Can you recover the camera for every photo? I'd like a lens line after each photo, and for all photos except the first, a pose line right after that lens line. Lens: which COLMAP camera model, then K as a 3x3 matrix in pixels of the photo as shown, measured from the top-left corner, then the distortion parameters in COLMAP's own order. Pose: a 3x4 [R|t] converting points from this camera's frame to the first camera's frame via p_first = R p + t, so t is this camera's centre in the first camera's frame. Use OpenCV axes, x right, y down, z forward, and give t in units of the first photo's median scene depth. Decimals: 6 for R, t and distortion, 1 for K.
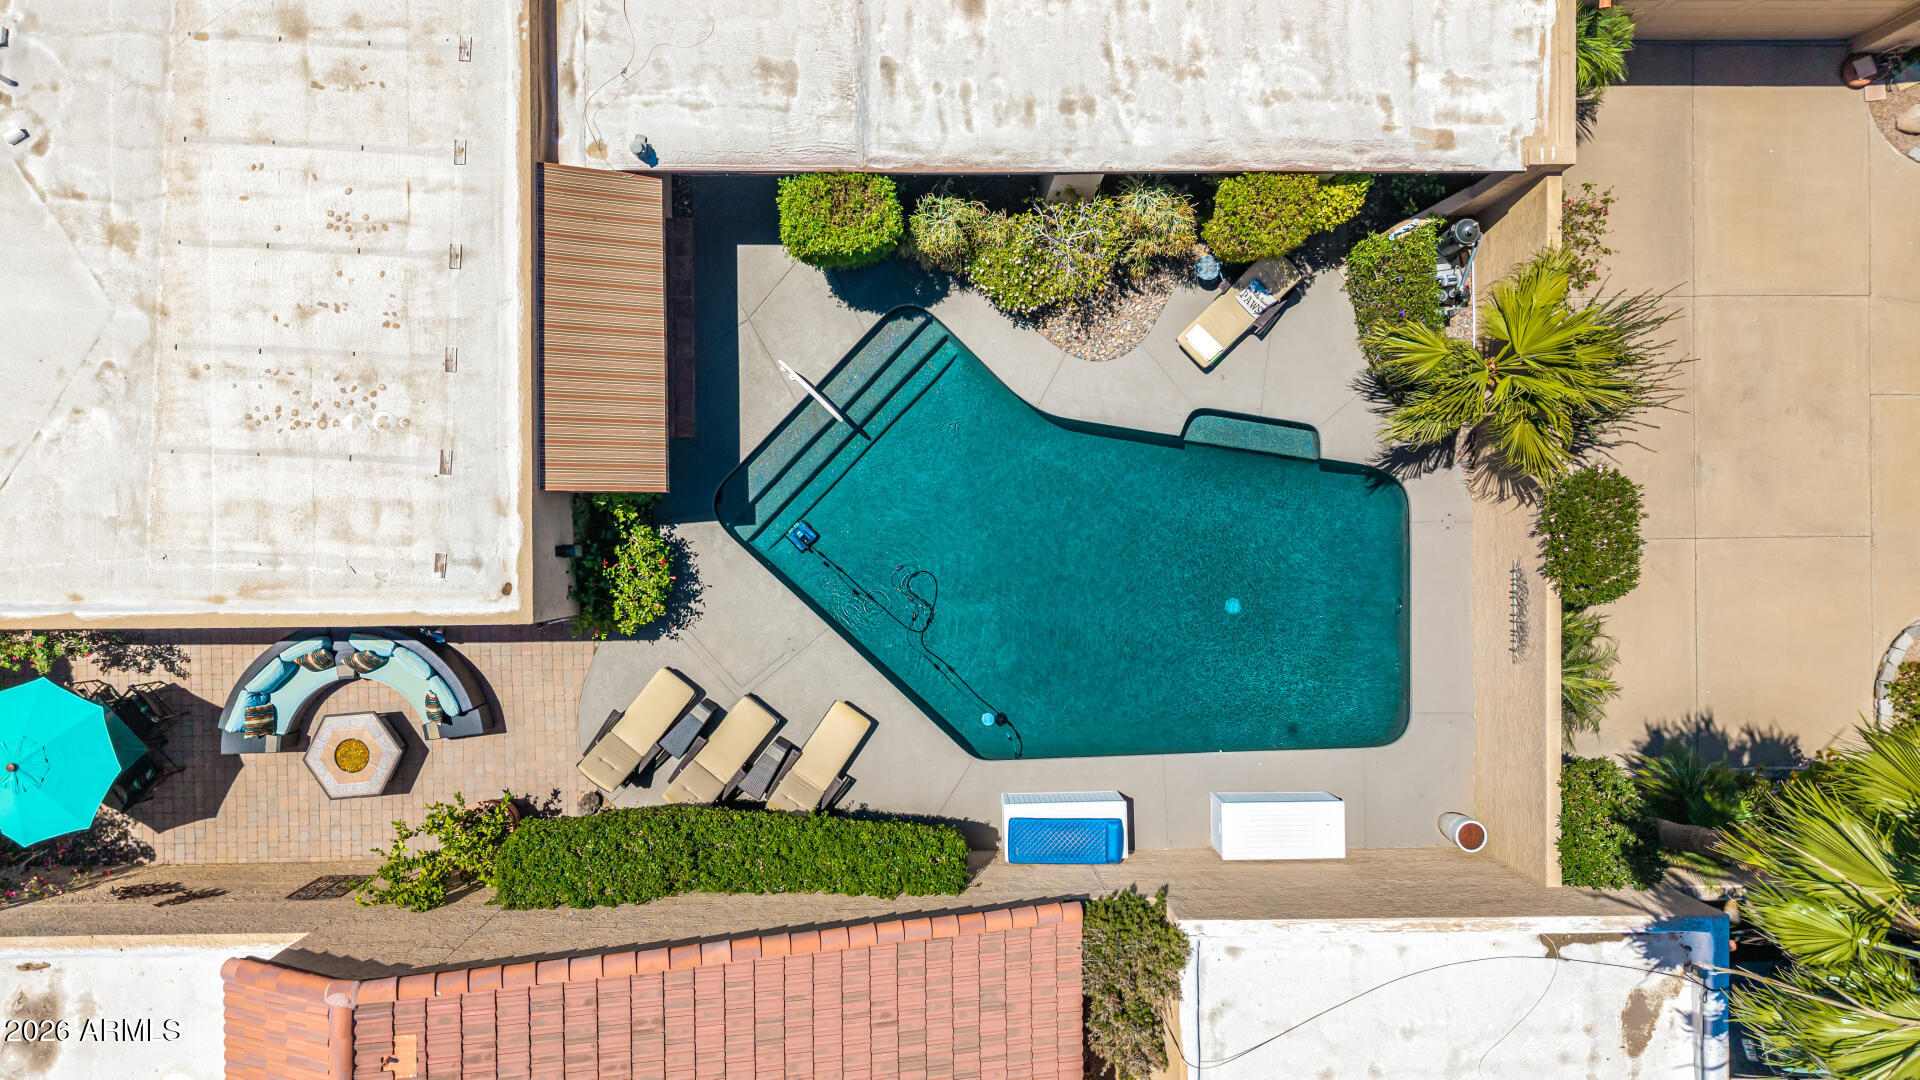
lens RADIAL K [[1305.1, 0, 960.0], [0, 1305.1, 540.0], [0, 0, 1]] dist [0.017729, -0.028434]
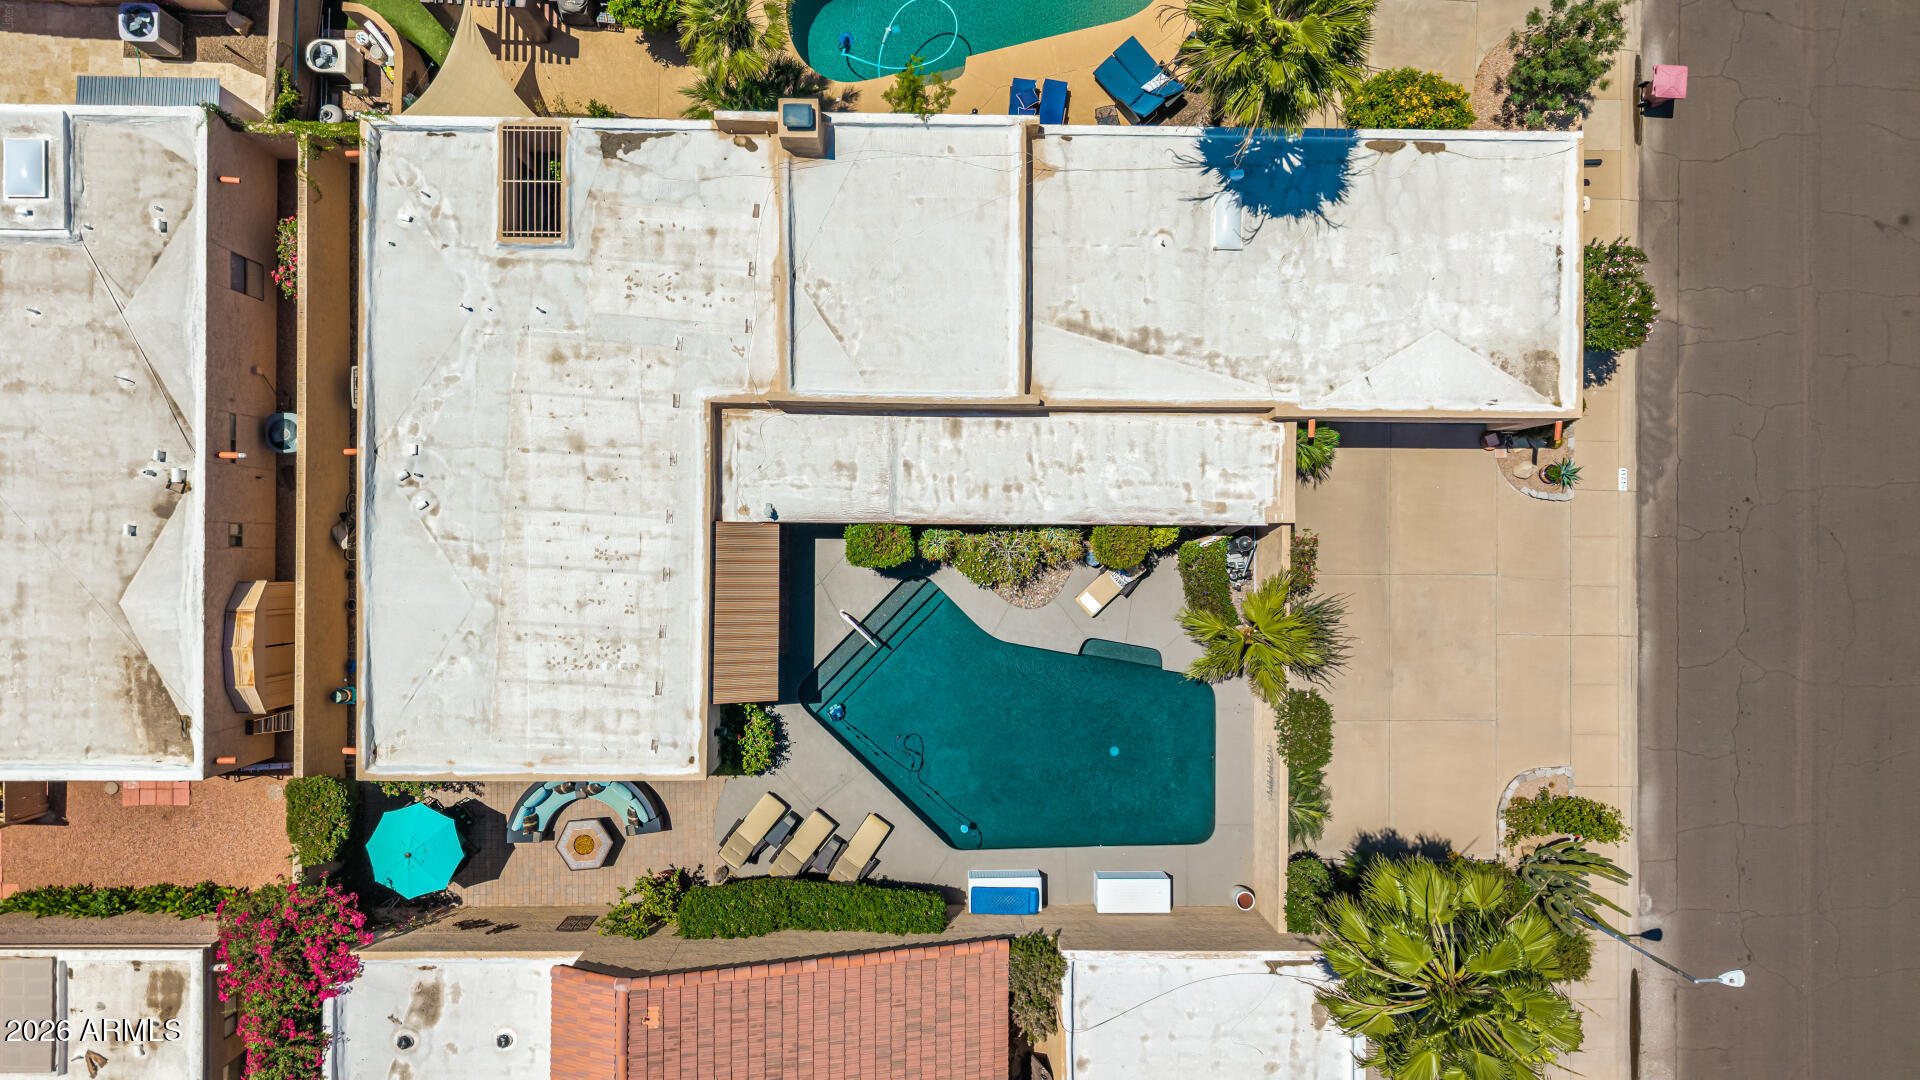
lens RADIAL K [[1276.9, 0, 960.0], [0, 1276.9, 540.0], [0, 0, 1]] dist [0.124108, -0.391435]
pose [[0.999907, 0.013511, 0.001996, 0.014772], [-0.013494, 0.999872, -0.008647, -0.246186], [-0.002112, 0.008620, 0.999961, -0.746316]]
